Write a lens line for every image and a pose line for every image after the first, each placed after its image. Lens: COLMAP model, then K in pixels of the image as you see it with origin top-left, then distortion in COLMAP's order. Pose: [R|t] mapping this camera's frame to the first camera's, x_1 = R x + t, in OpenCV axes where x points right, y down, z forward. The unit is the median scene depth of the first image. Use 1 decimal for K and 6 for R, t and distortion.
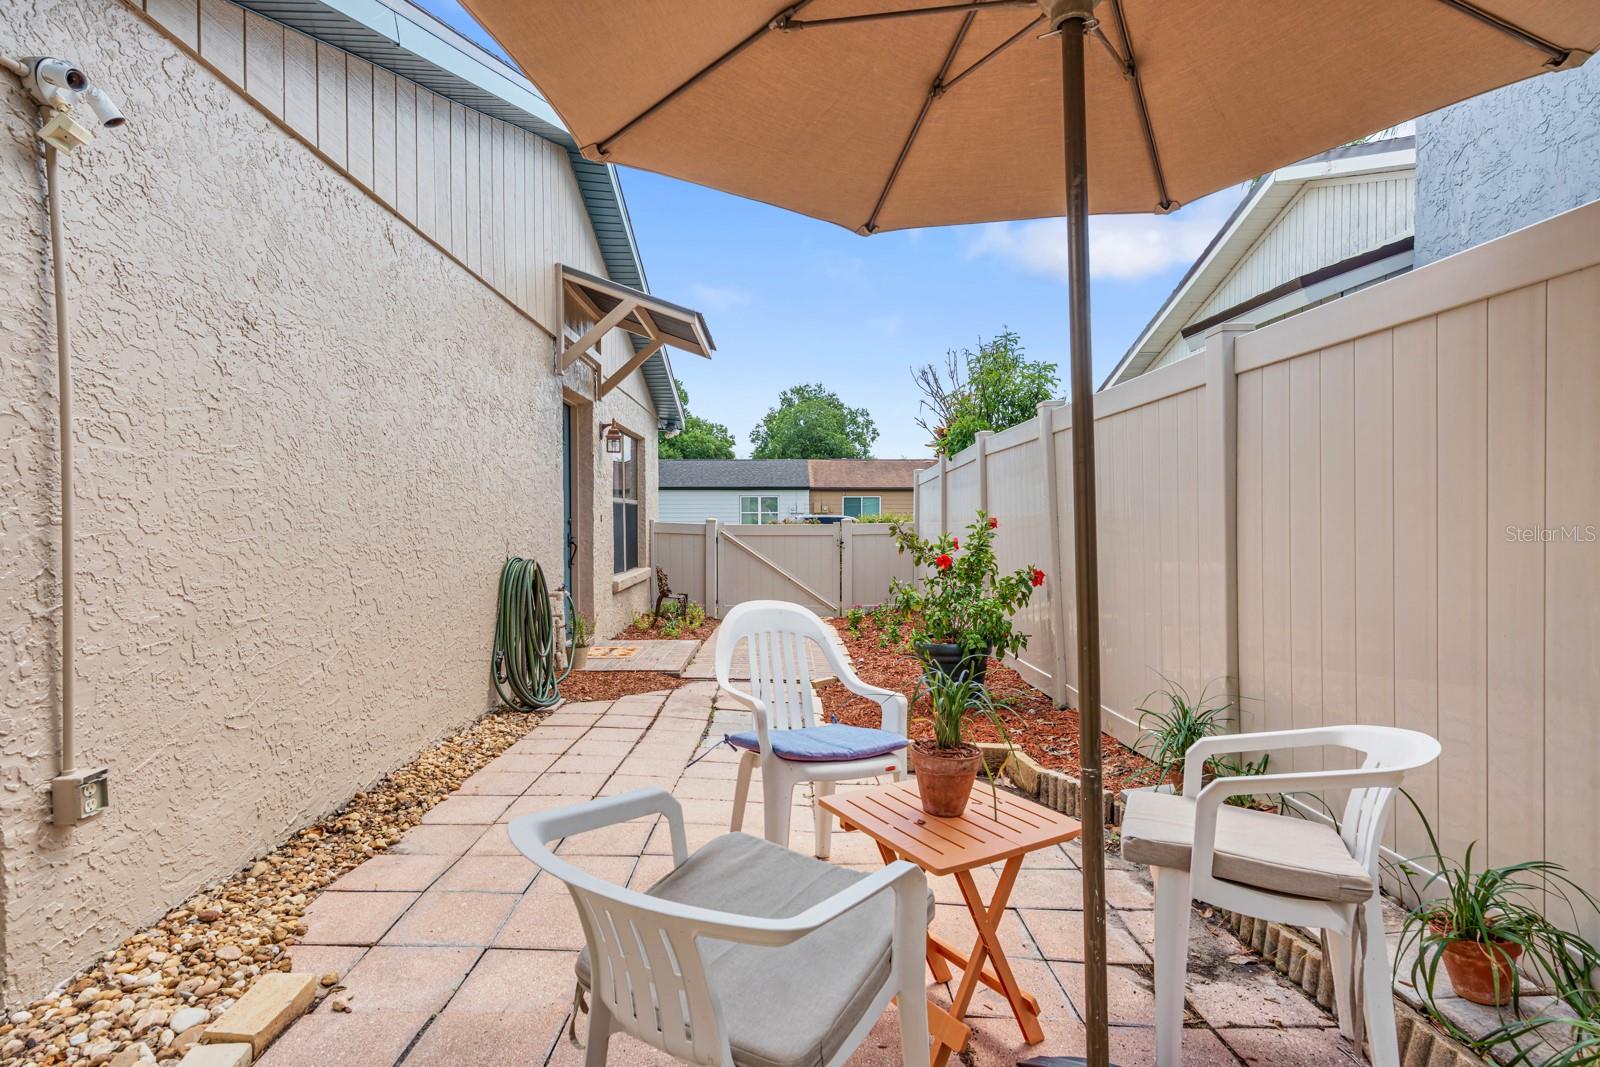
lens RADIAL K [[846.9, 0, 800.0], [0, 846.9, 516.8], [0, 0, 1]] dist [-0.001267, -0.000032]
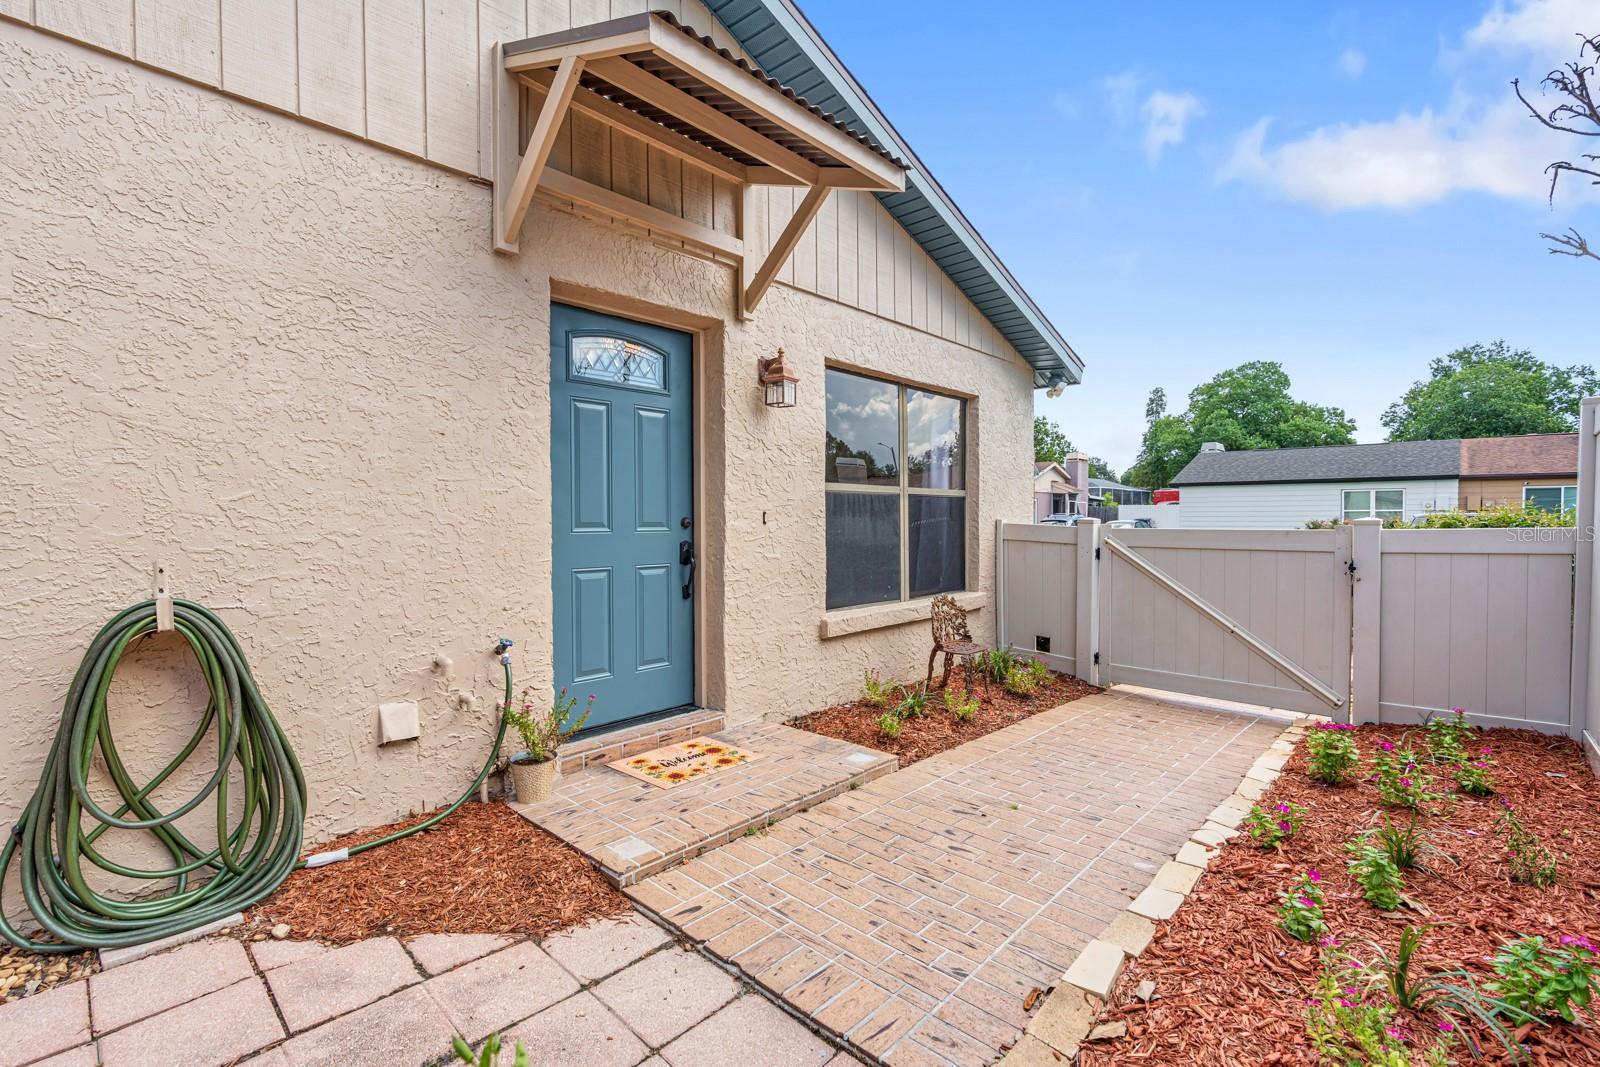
lens RADIAL K [[721.1, 0, 801.7], [0, 721.1, 529.3], [0, 0, 1]] dist [-0.006177, 0.001464]
pose [[0.719927, 0.008223, -0.694001, 0.028766], [0.003588, 0.999872, 0.015570, 0.000376], [0.694040, -0.013699, 0.719806, 0.130205]]
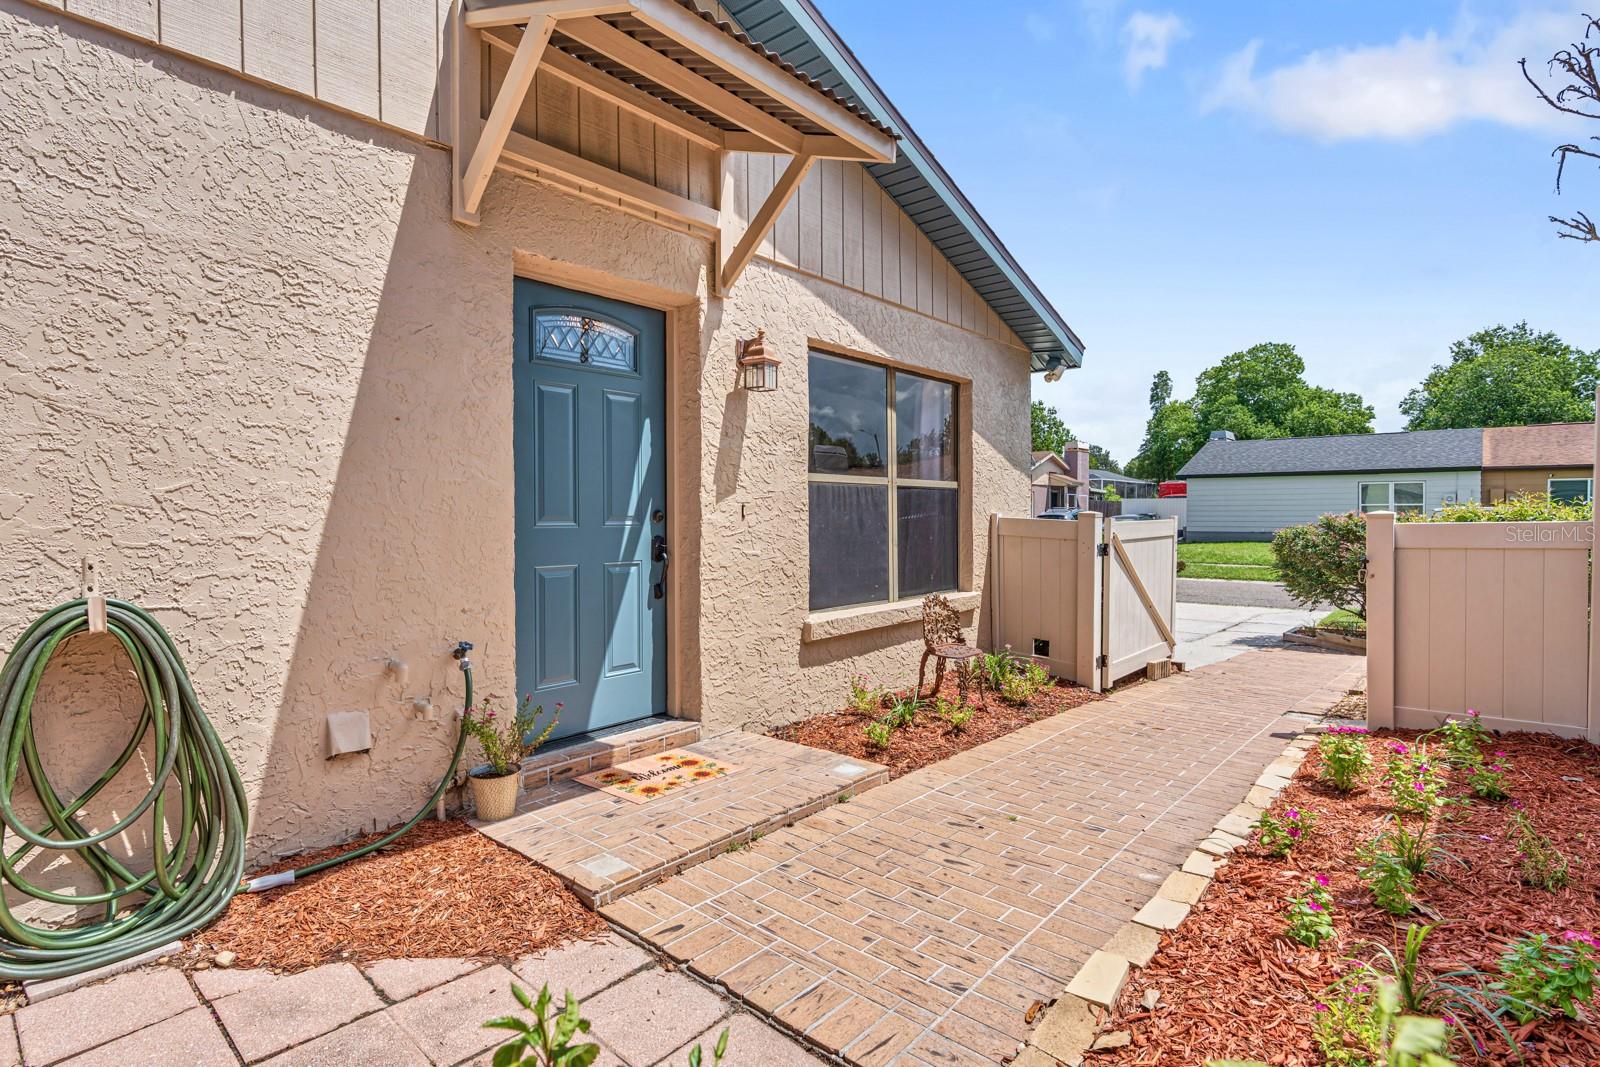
lens RADIAL K [[799.2, 0, 803.2], [0, 799.2, 519.1], [0, 0, 1]] dist [-0.002964, 0.000060]
pose [[0.743821, 0.002539, -0.668374, 0.029867], [0.003636, 0.999963, 0.007845, 0.000600], [0.668369, -0.008265, 0.743784, 0.127320]]
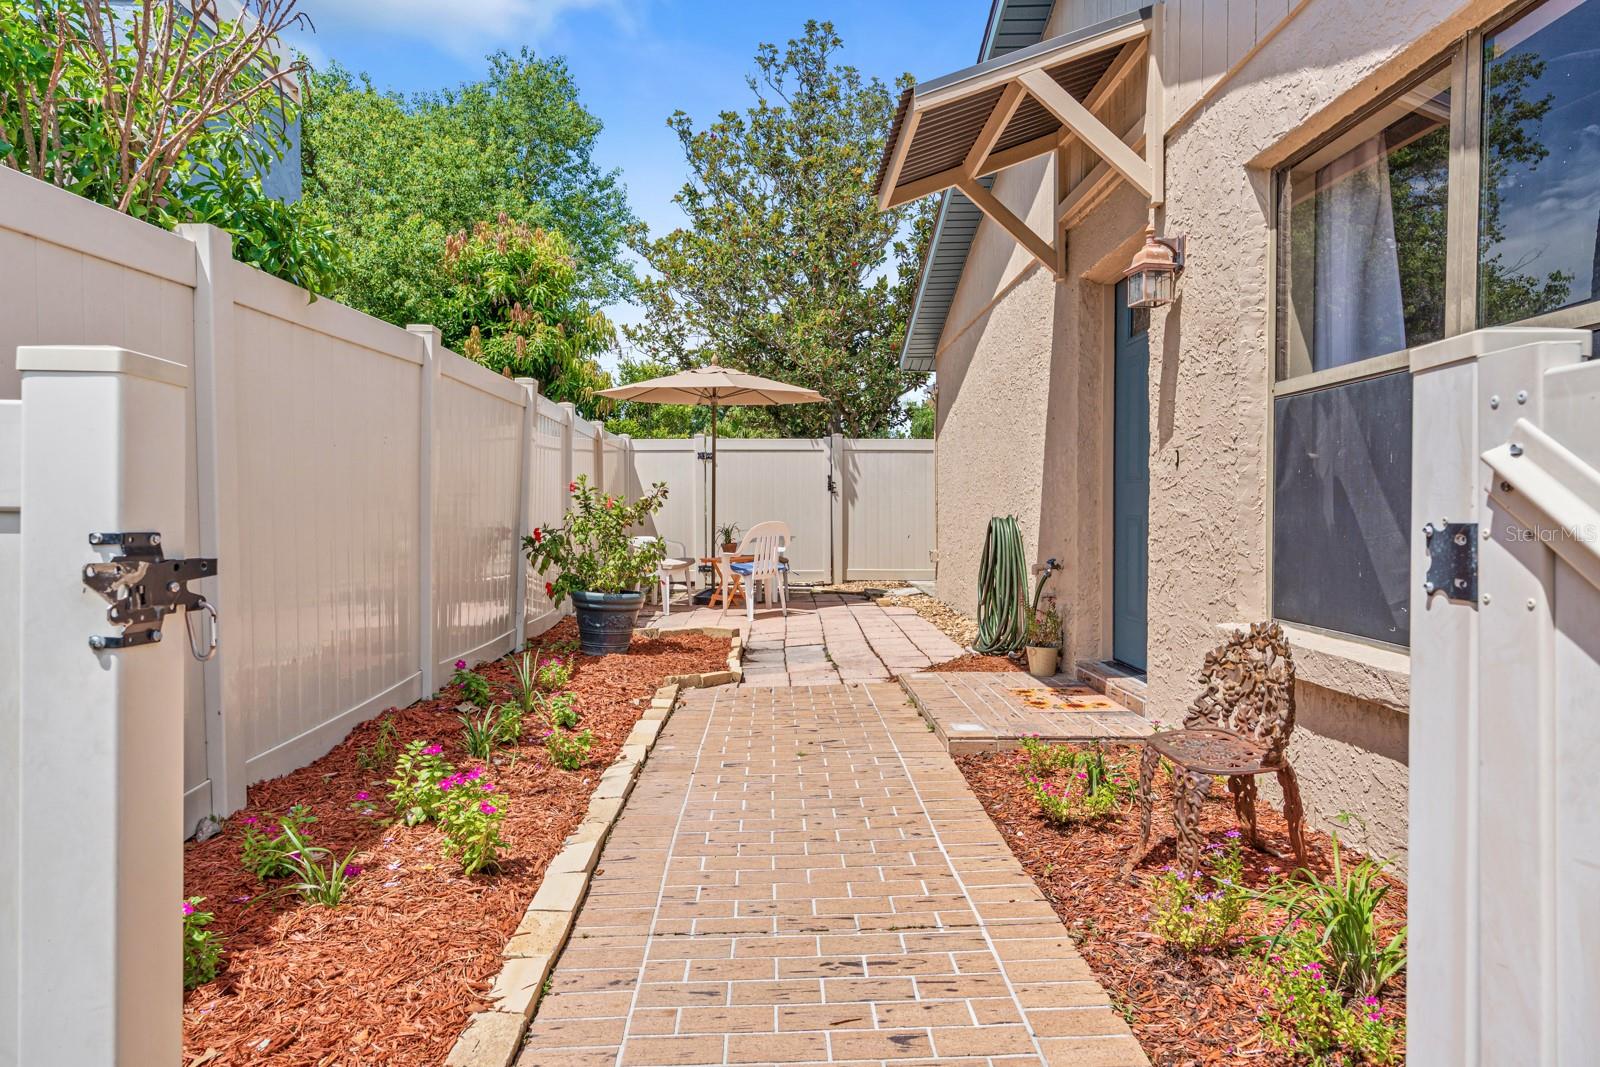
lens RADIAL K [[961.6, 0, 800.0], [0, 961.6, 533.5], [0, 0, 1]] dist [0.006011, 0.003864]
pose [[-0.999978, 0.000684, -0.006596, -0.010013], [0.000537, 0.999750, 0.022351, 0.006362], [0.006609, 0.022347, -0.999728, 0.313965]]
